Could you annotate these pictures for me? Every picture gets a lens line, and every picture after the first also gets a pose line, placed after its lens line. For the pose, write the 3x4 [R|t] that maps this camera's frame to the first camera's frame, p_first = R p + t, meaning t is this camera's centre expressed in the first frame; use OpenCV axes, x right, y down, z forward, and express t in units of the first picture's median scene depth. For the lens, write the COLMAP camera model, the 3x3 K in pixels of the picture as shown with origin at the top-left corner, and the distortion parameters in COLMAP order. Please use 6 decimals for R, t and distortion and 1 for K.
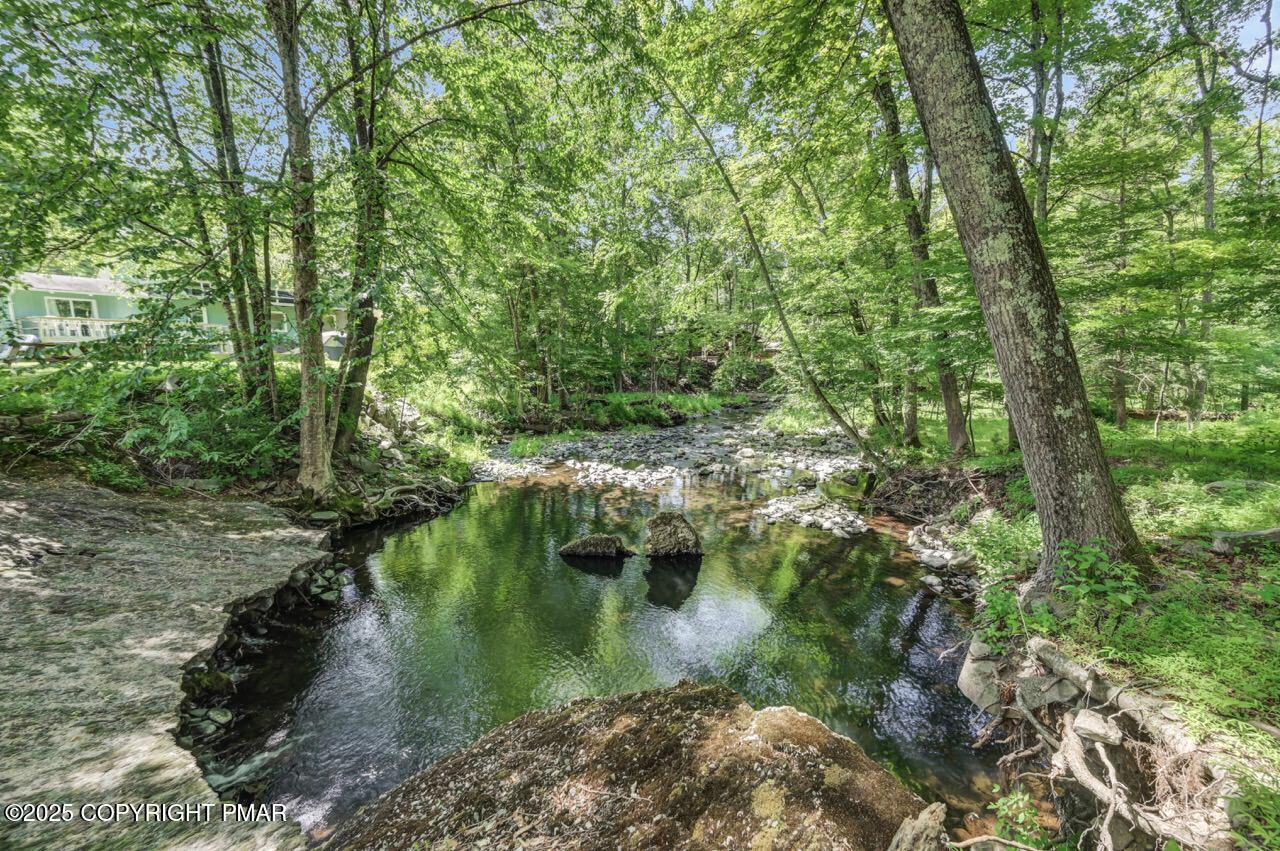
lens RADIAL K [[506.6, 0, 643.2], [0, 506.6, 421.3], [0, 0, 1]] dist [-0.000827, 0.001531]
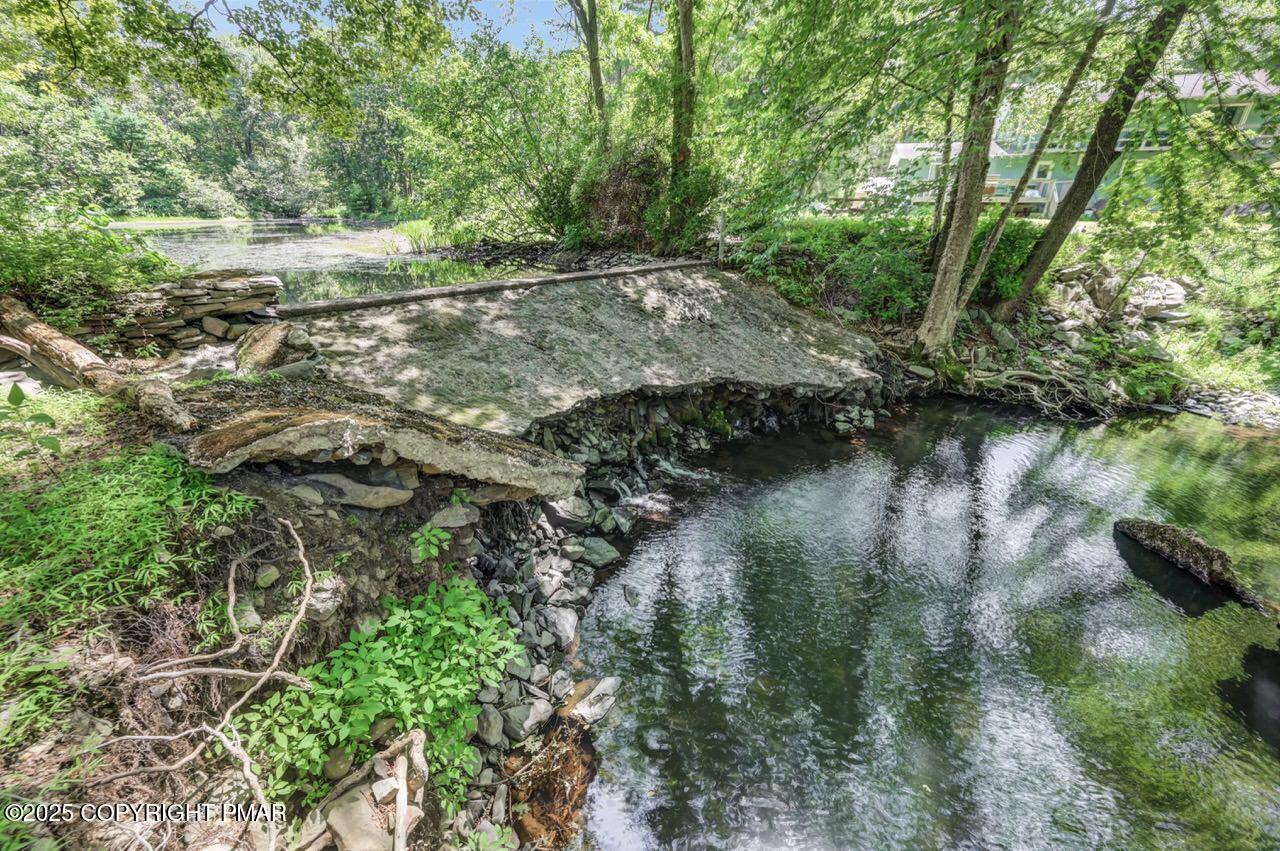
lens RADIAL K [[506.6, 0, 642.9], [0, 506.6, 422.2], [0, 0, 1]] dist [-0.000827, 0.001531]
pose [[0.145941, 0.378646, -0.913963, 0.219853], [-0.143048, 0.922222, 0.359226, -0.005752], [0.978897, 0.078314, 0.188754, 0.209289]]
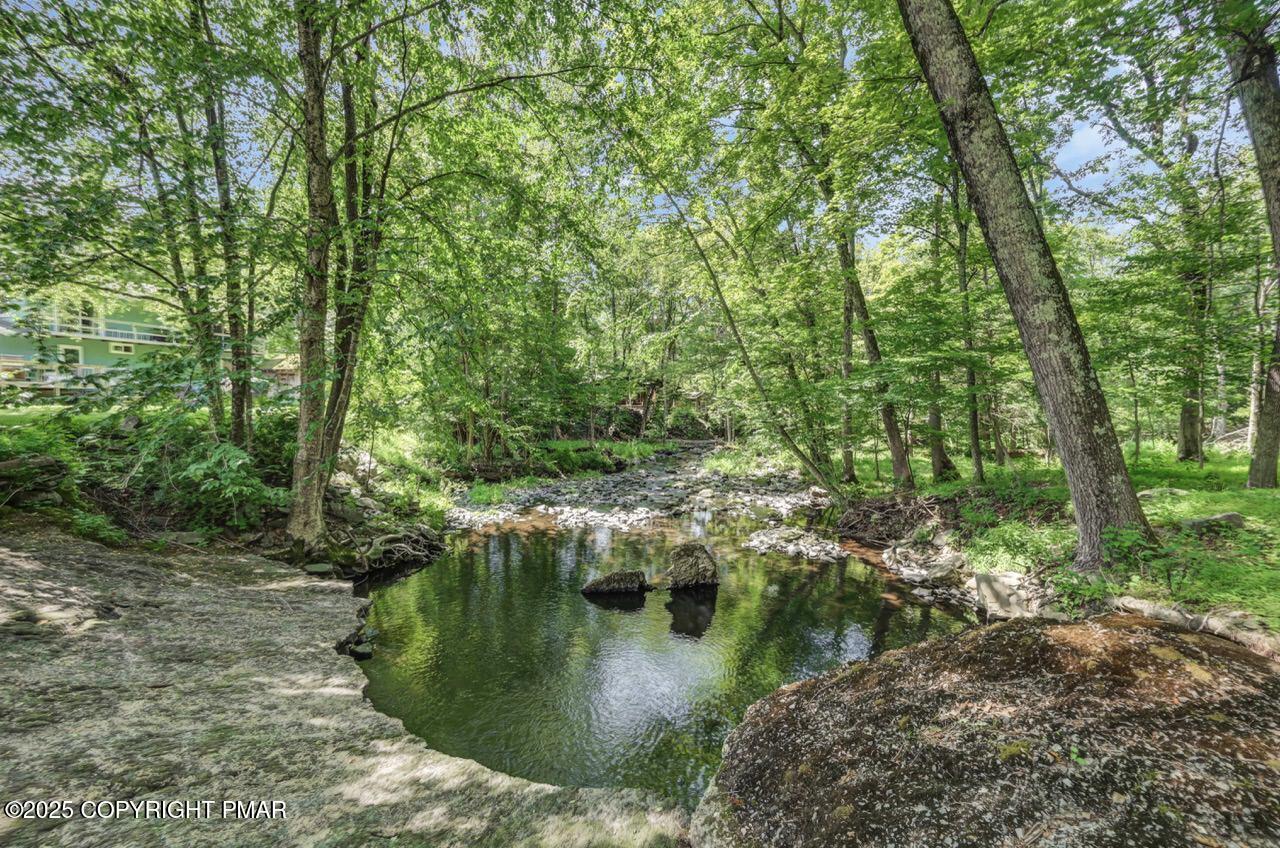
lens RADIAL K [[506.6, 0, 644.3], [0, 506.6, 424.1], [0, 0, 1]] dist [-0.000827, 0.001531]
pose [[0.983769, -0.005027, 0.179368, -0.167981], [0.021626, 0.995643, -0.090702, 0.016898], [-0.178130, 0.093109, 0.979592, -0.031460]]
